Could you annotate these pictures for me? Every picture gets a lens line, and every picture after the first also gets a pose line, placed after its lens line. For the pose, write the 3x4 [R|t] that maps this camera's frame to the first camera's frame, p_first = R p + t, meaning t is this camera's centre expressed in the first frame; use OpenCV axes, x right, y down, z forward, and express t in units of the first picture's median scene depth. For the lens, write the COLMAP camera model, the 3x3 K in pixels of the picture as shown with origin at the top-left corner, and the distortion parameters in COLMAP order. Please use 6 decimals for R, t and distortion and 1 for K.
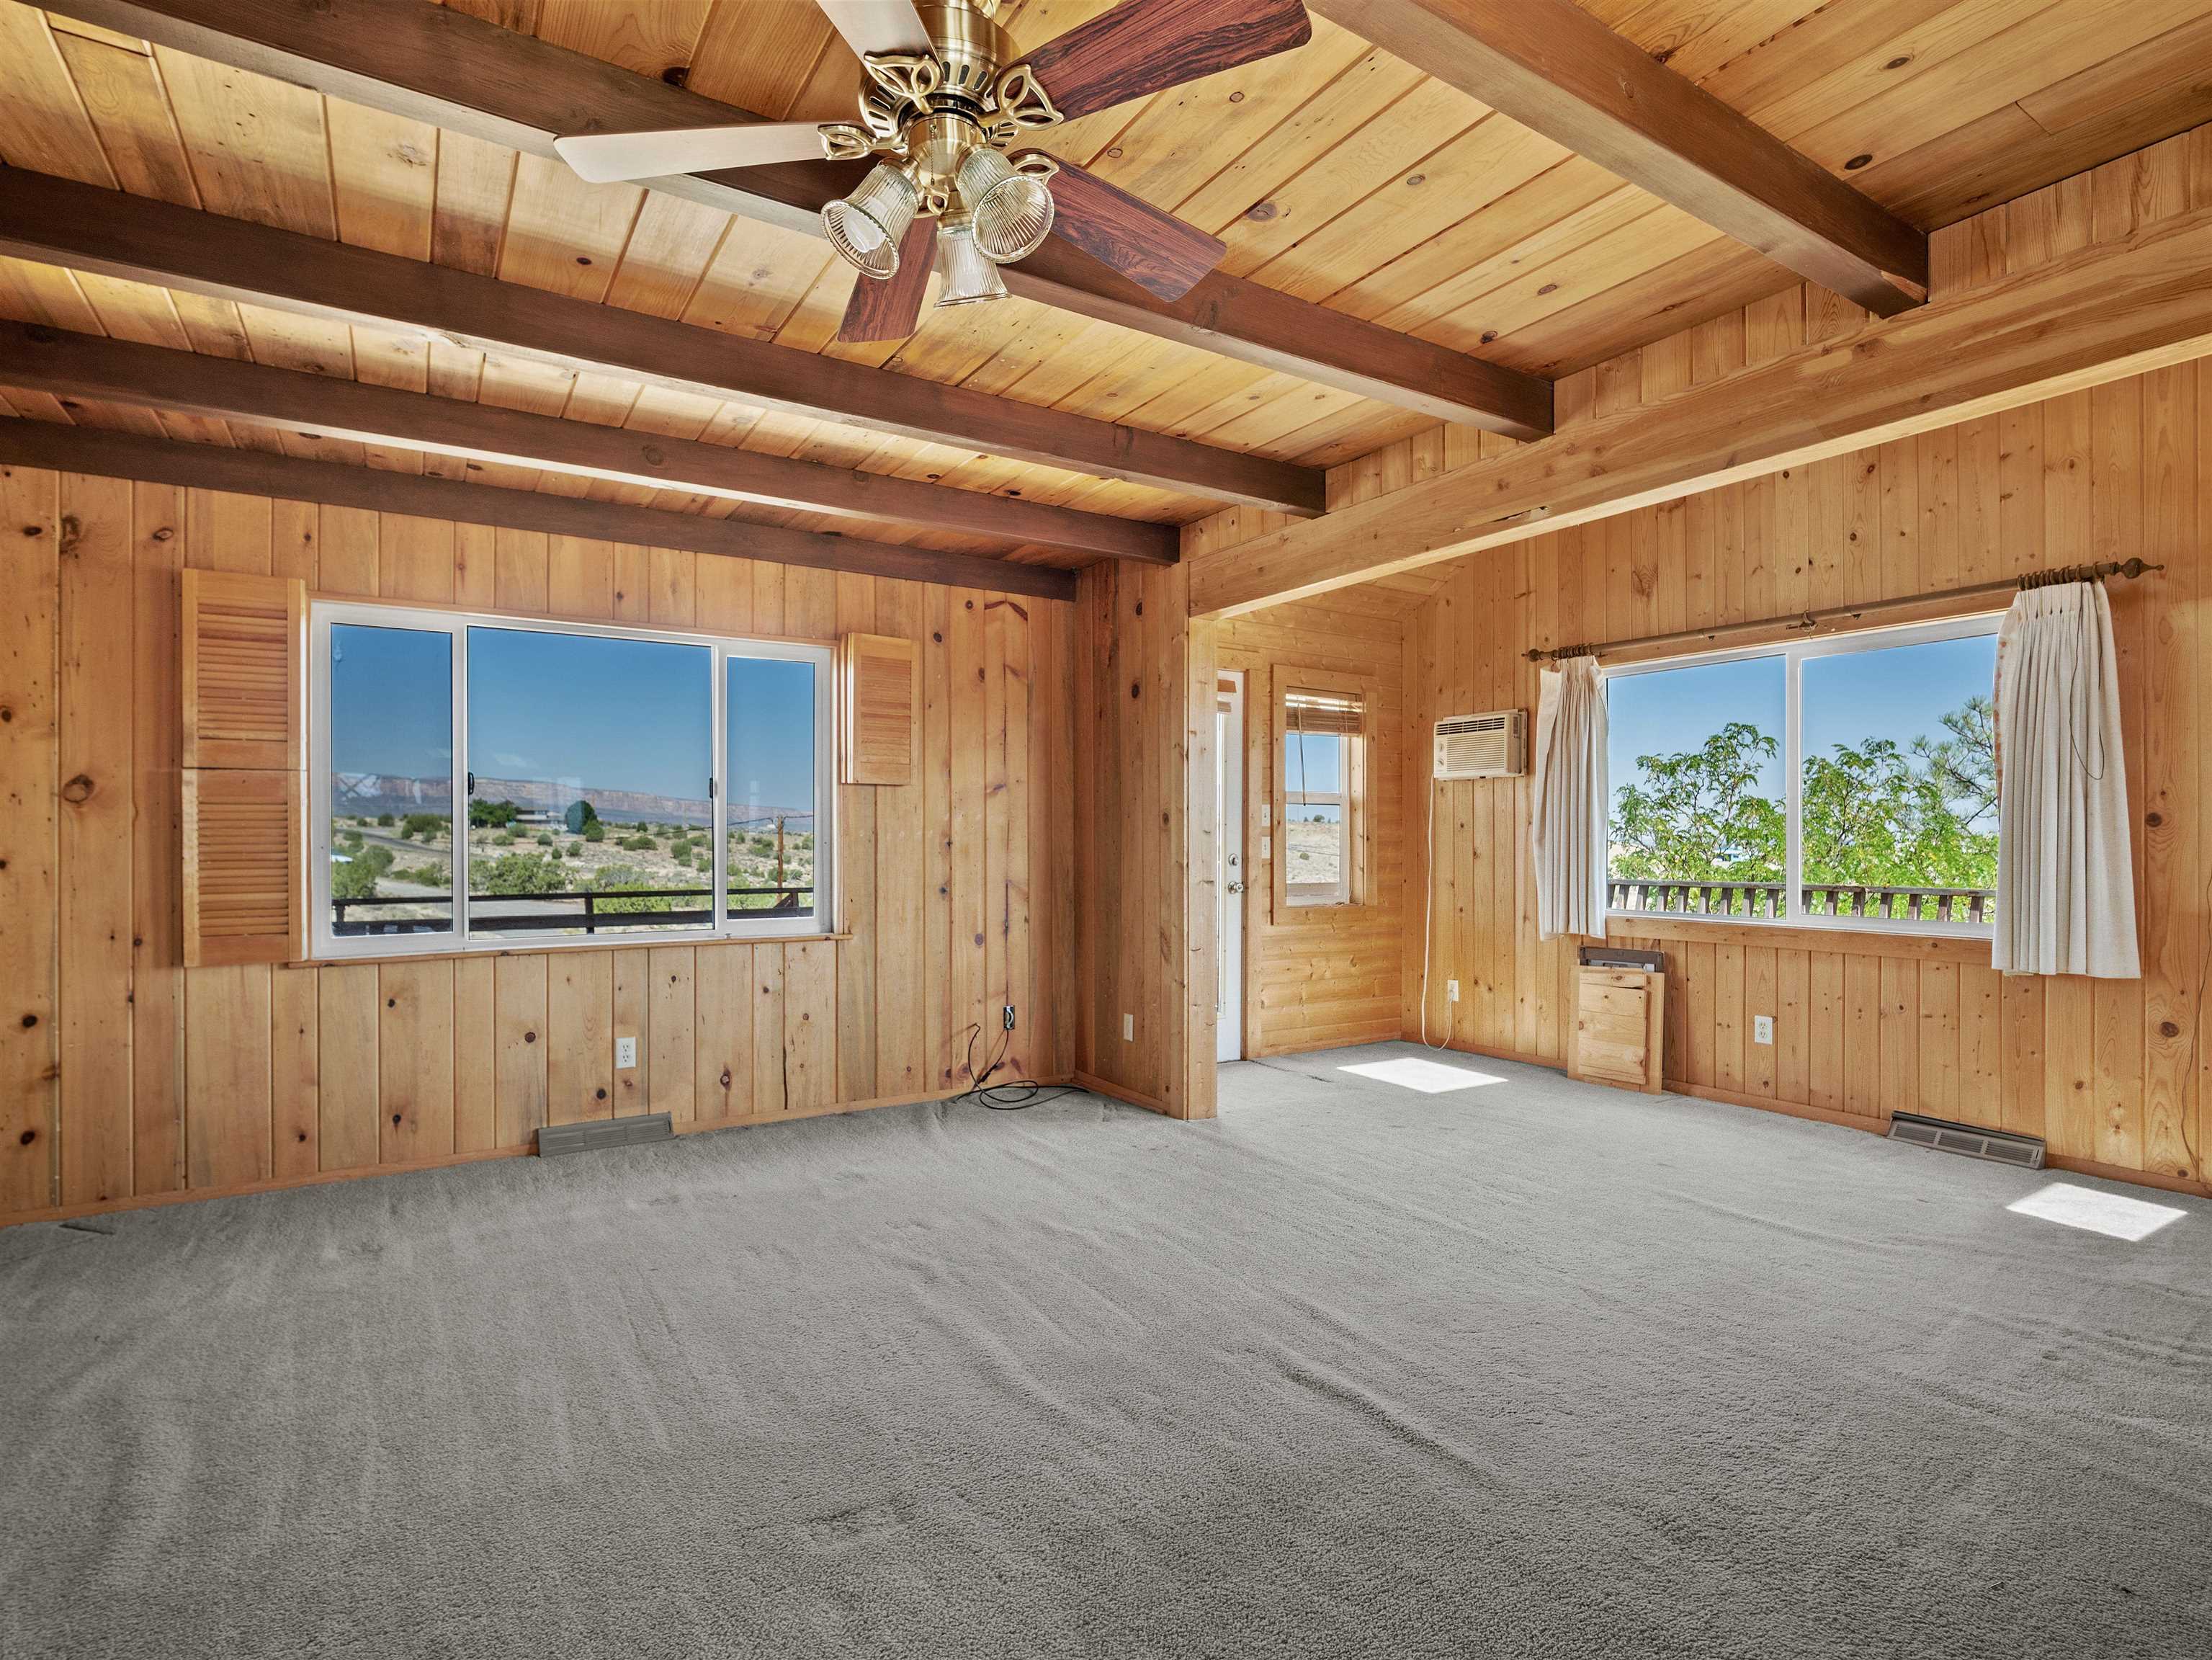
lens RADIAL K [[1079.3, 0, 1048.9], [0, 1079.3, 833.2], [0, 0, 1]] dist [-0.004753, 0.001109]
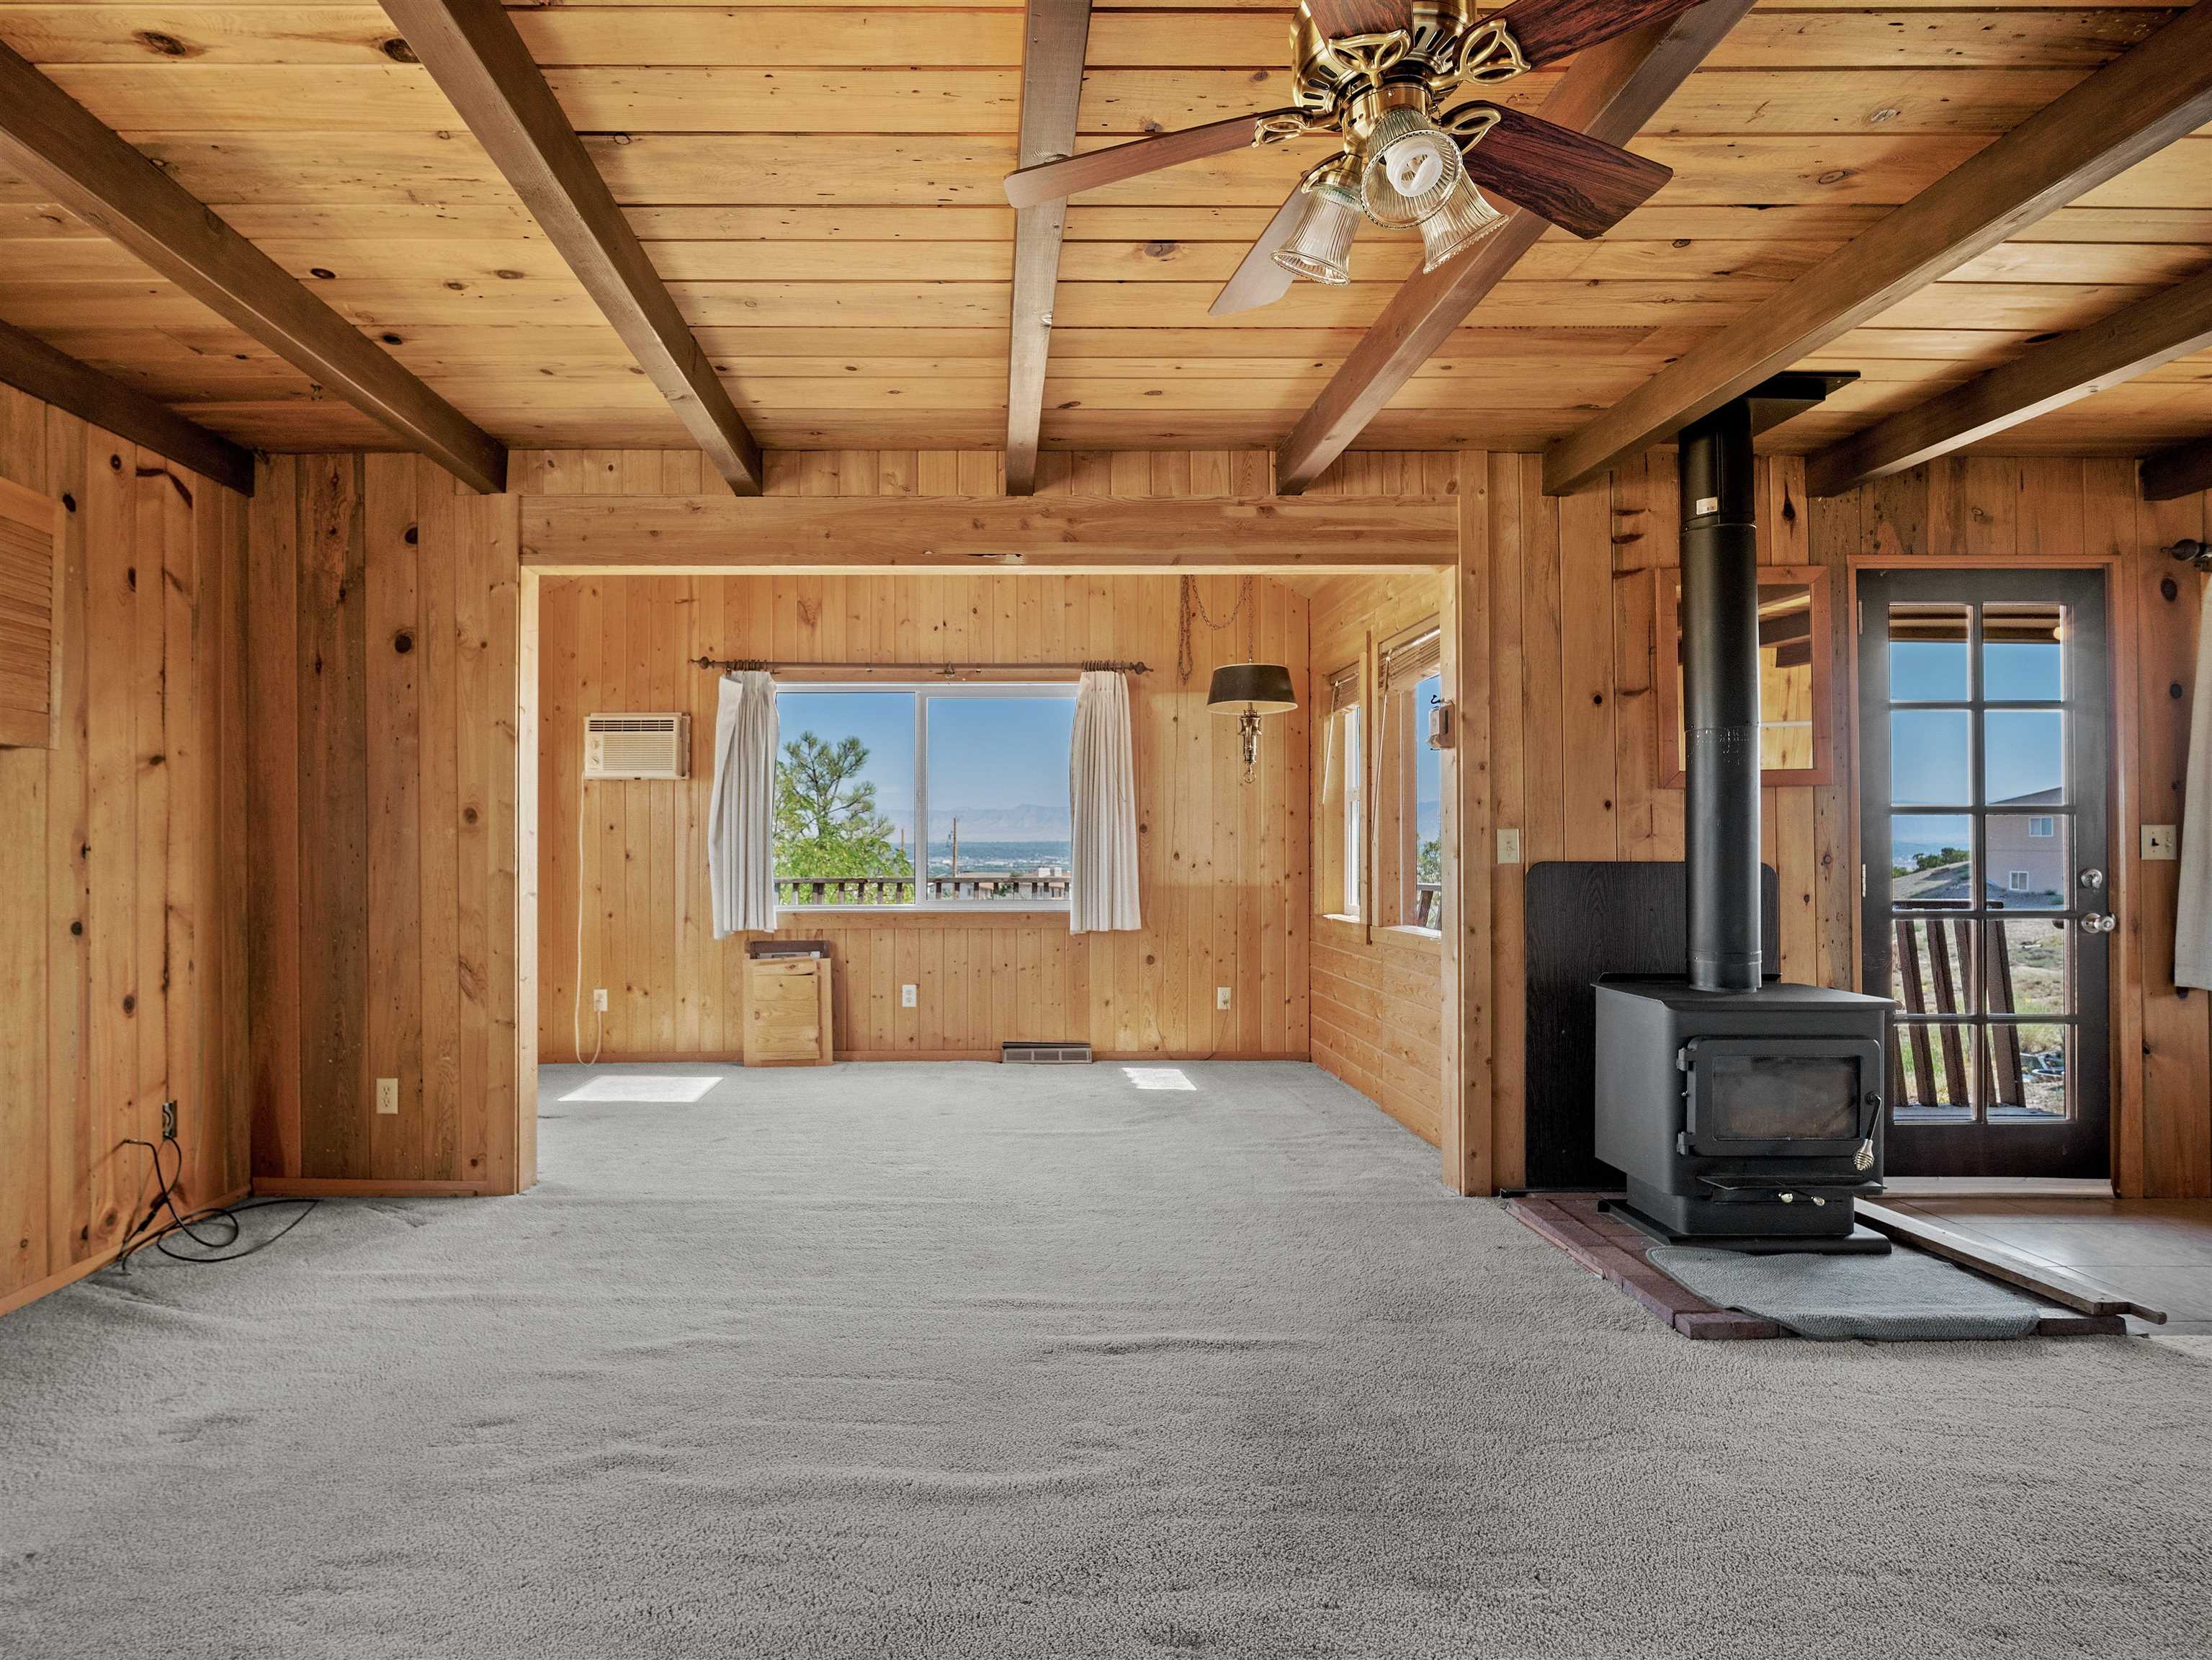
lens RADIAL K [[1079.3, 0, 1048.9], [0, 1079.3, 833.2], [0, 0, 1]] dist [-0.004753, 0.001109]
pose [[0.524460, 0.005005, 0.851421, -0.309055], [-0.003046, 0.999987, -0.004002, 0.000929], [-0.851430, -0.000495, 0.524468, 0.219995]]
